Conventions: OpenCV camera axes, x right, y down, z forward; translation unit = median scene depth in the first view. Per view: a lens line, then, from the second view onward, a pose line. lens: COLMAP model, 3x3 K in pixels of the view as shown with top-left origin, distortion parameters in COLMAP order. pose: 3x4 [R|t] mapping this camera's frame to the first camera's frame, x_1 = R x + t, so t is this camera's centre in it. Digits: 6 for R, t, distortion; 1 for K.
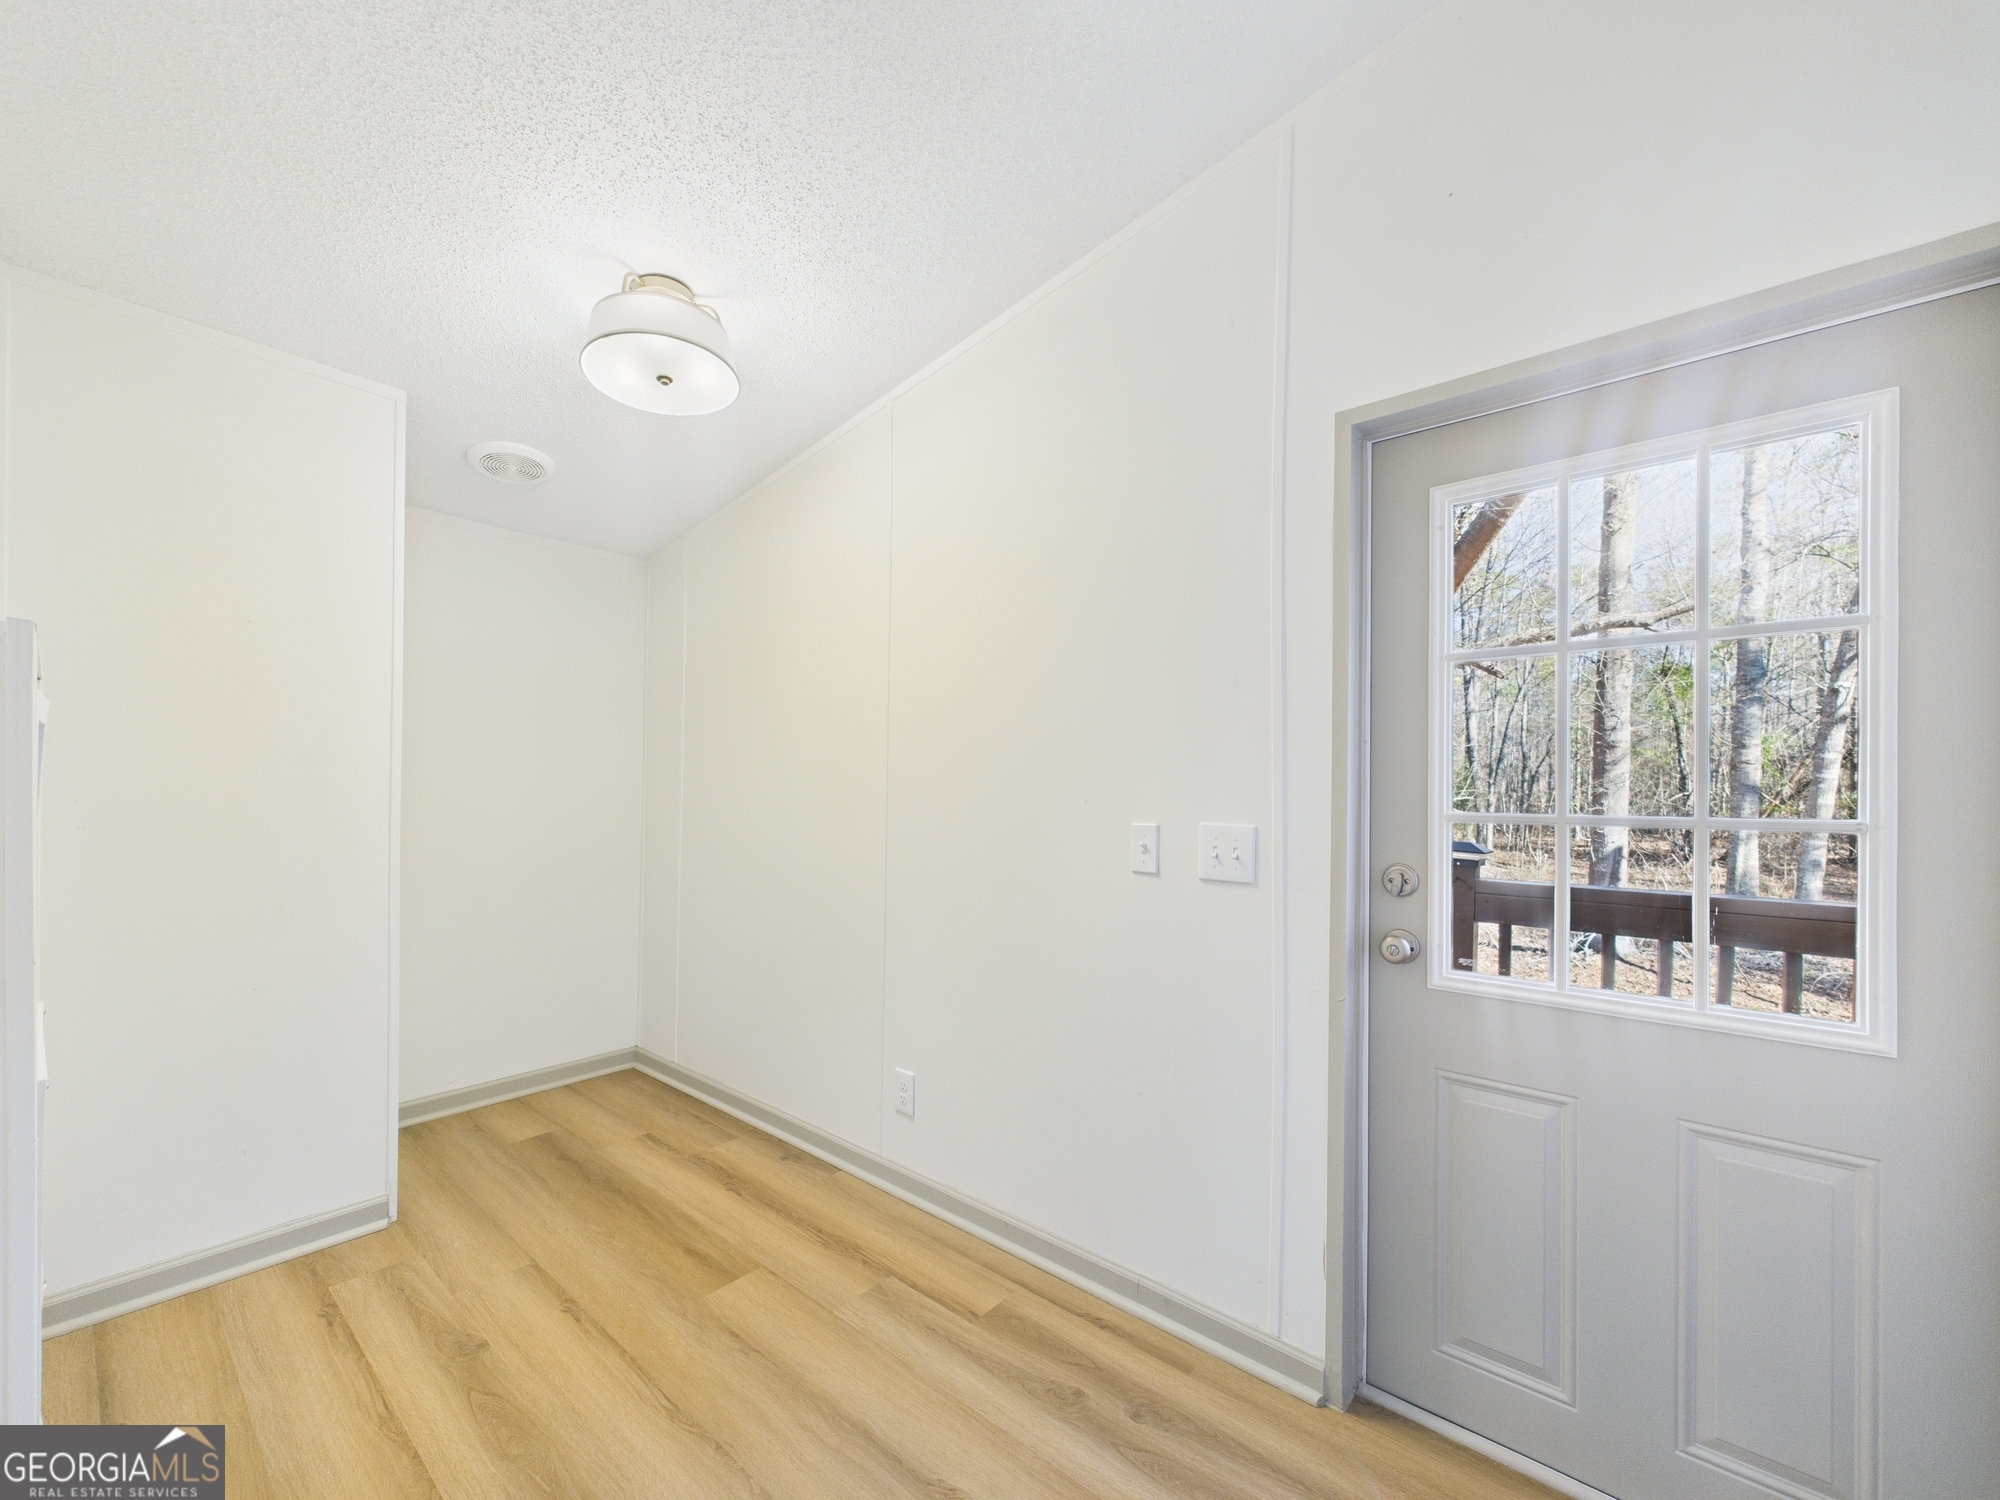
lens RADIAL K [[802.2, 0, 999.7], [0, 802.2, 784.0], [0, 0, 1]] dist [0.002477, -0.000029]
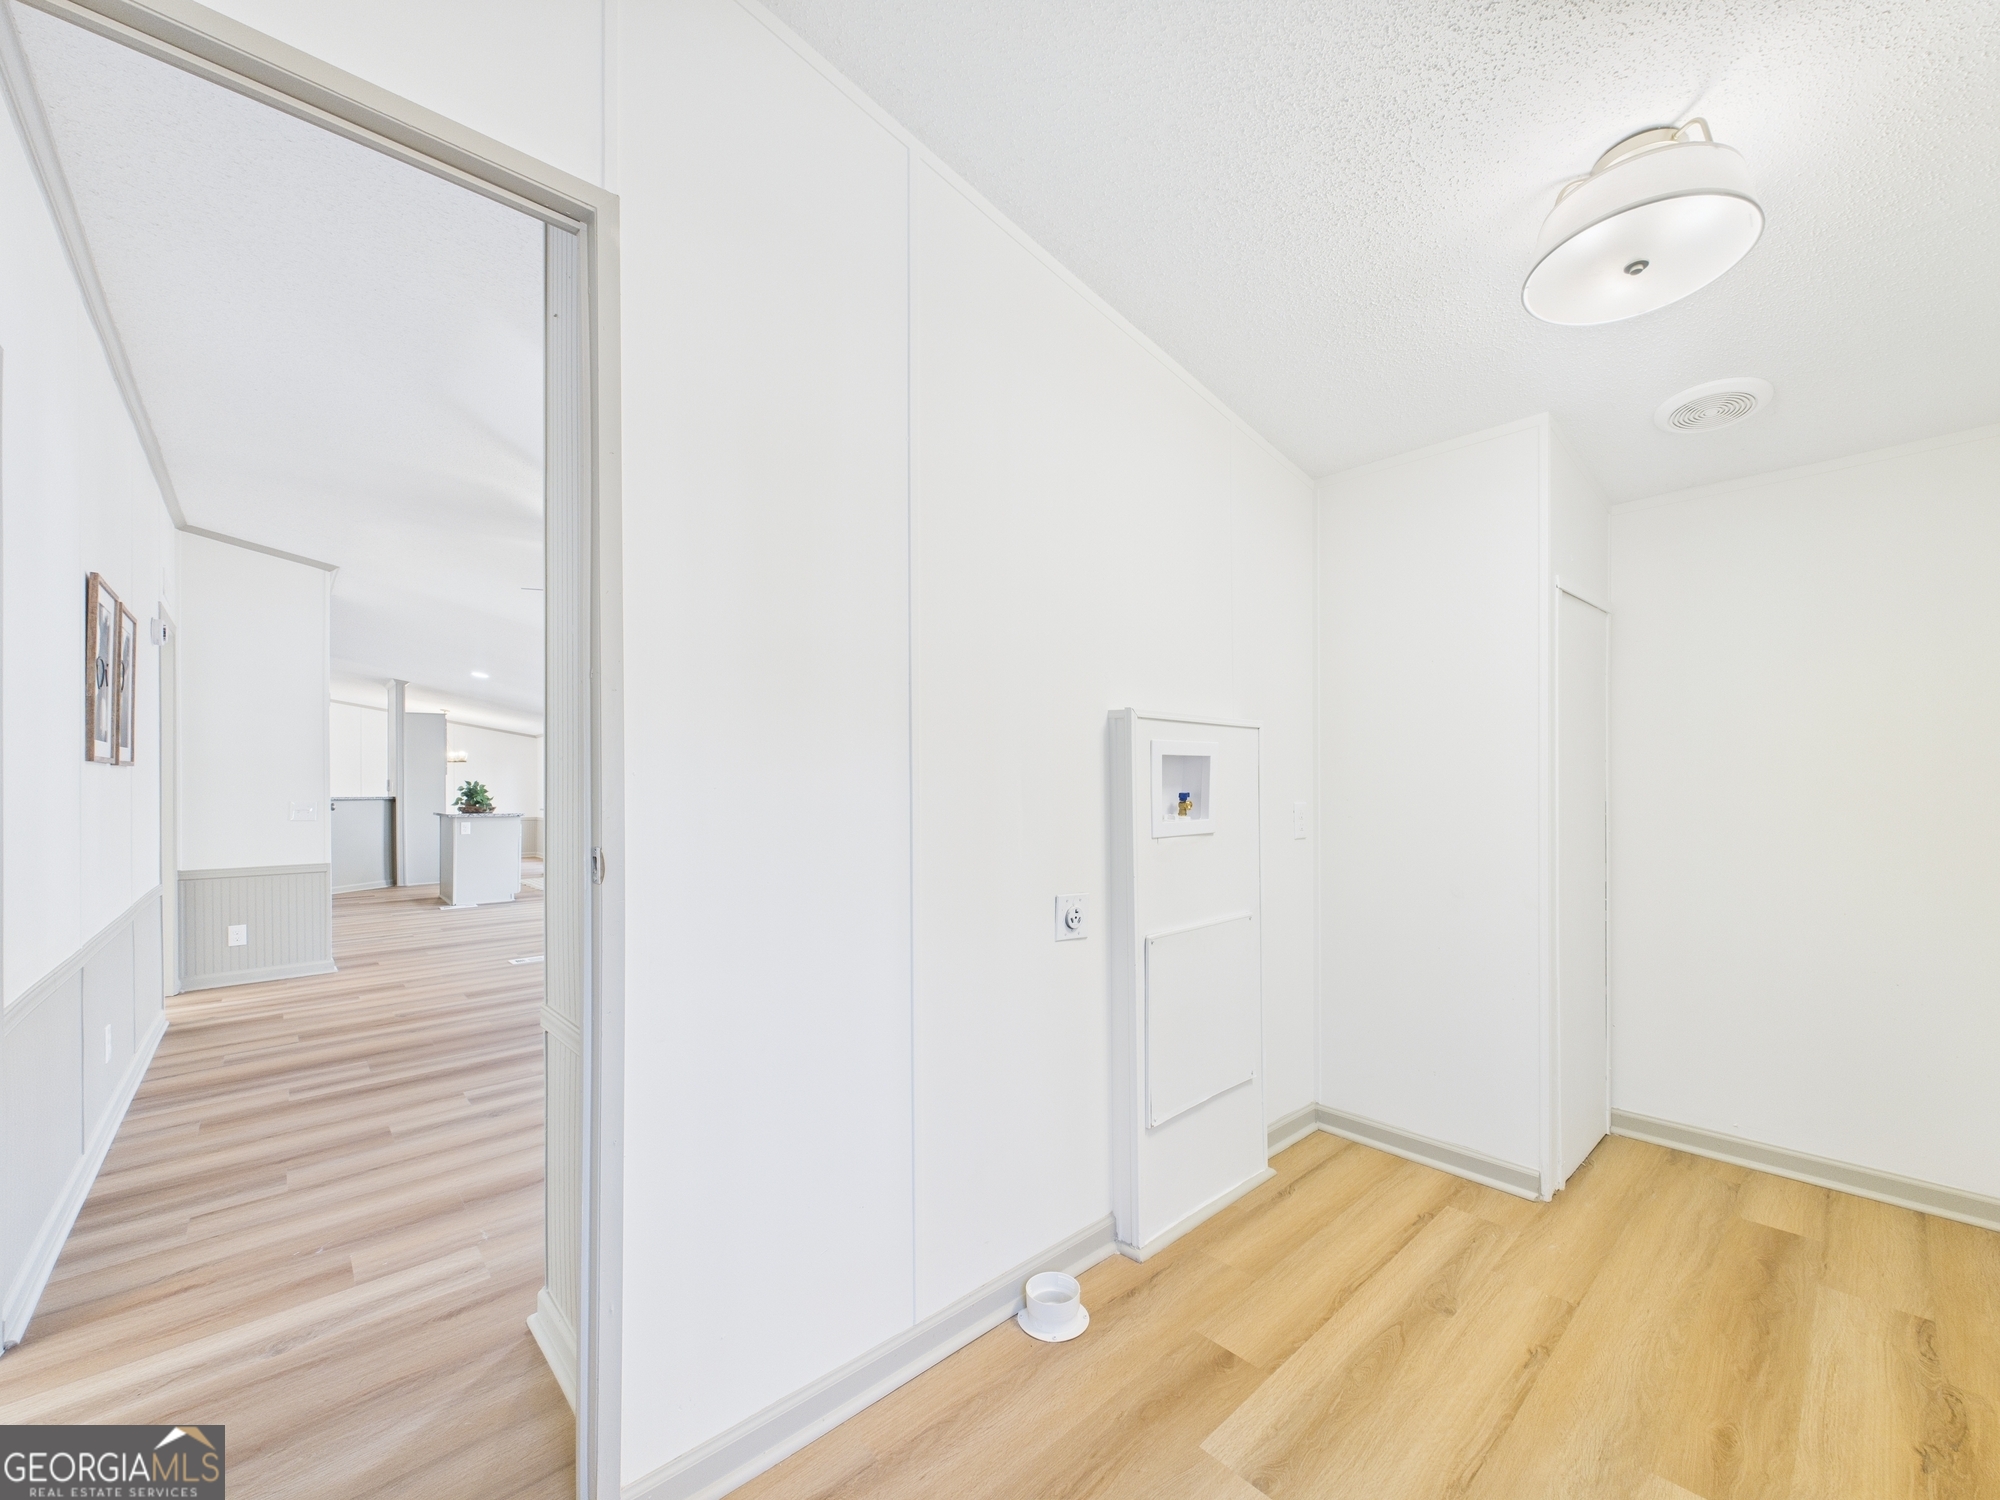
lens RADIAL K [[802.2, 0, 999.7], [0, 802.2, 784.0], [0, 0, 1]] dist [0.002477, -0.000029]
pose [[-0.129789, -0.013323, -0.991452, 0.444368], [0.008172, 0.999861, -0.014506, 0.006954], [0.991508, -0.009985, -0.129663, 0.489788]]
